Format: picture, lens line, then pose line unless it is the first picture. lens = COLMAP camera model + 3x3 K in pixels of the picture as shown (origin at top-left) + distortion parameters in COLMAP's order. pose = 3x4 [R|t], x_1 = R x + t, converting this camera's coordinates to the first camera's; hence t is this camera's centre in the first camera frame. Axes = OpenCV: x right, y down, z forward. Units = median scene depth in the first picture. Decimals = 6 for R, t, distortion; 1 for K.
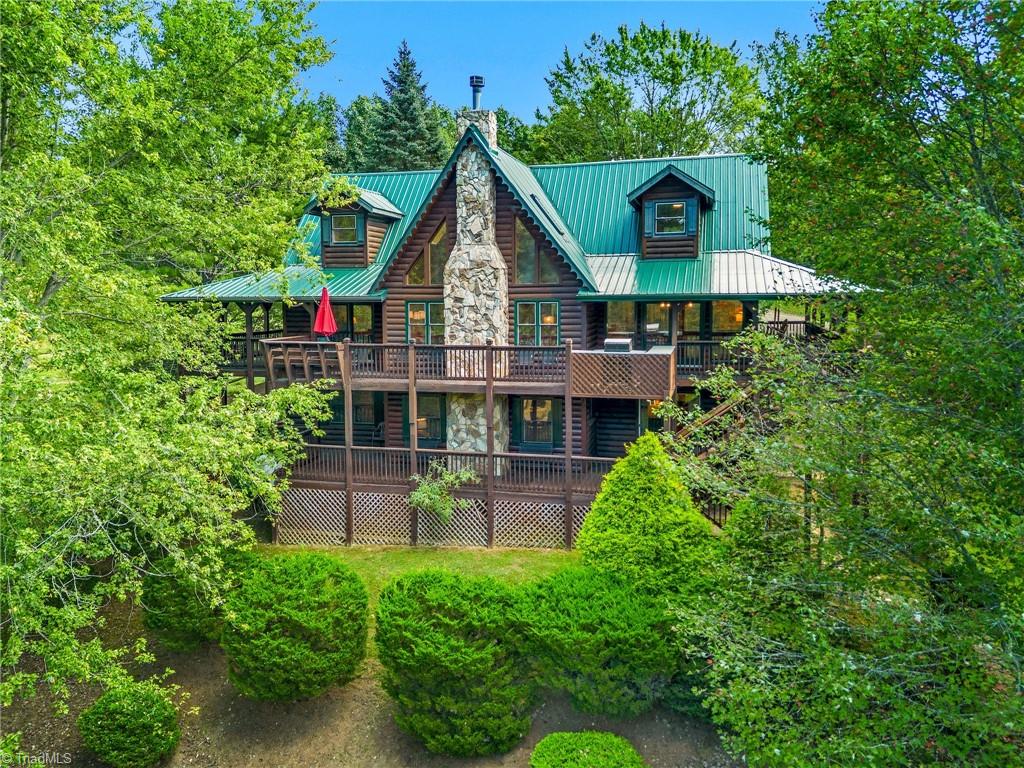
lens RADIAL K [[727.1, 0, 512.0], [0, 727.1, 384.0], [0, 0, 1]] dist [0.052771, -0.001476]
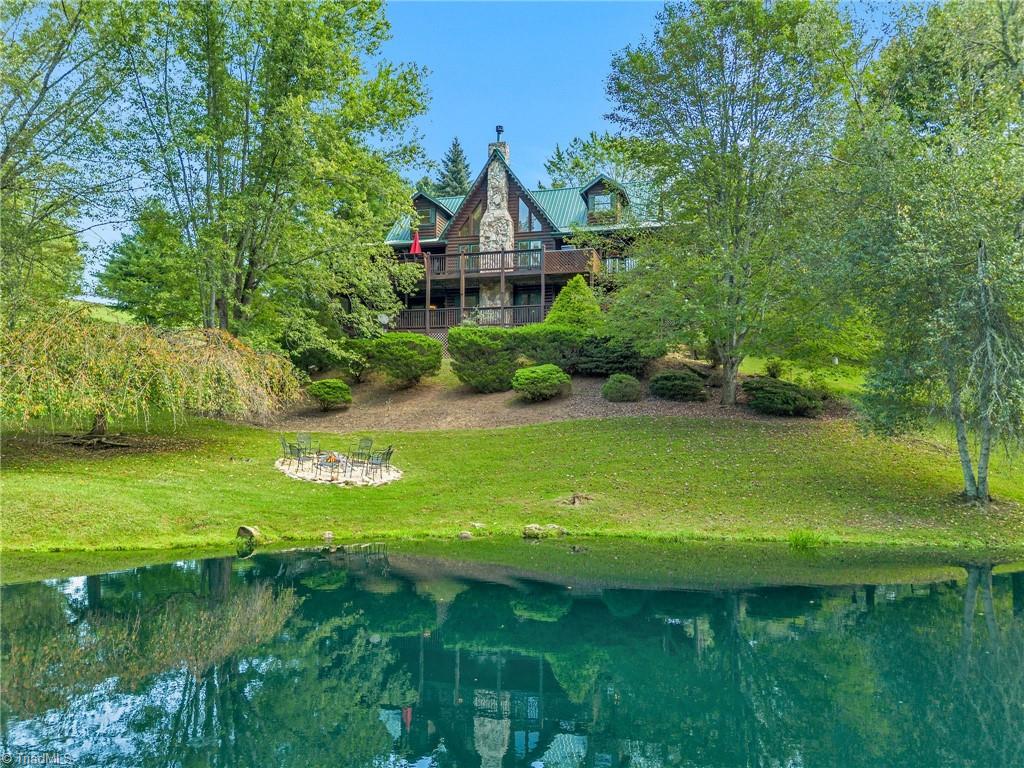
lens RADIAL K [[727.1, 0, 512.0], [0, 727.1, 384.0], [0, 0, 1]] dist [0.052771, -0.001476]
pose [[0.999471, 0.011159, -0.030554, 0.051474], [-0.017107, 0.979247, -0.201946, 0.634961], [0.027666, 0.202362, 0.978920, -0.761515]]
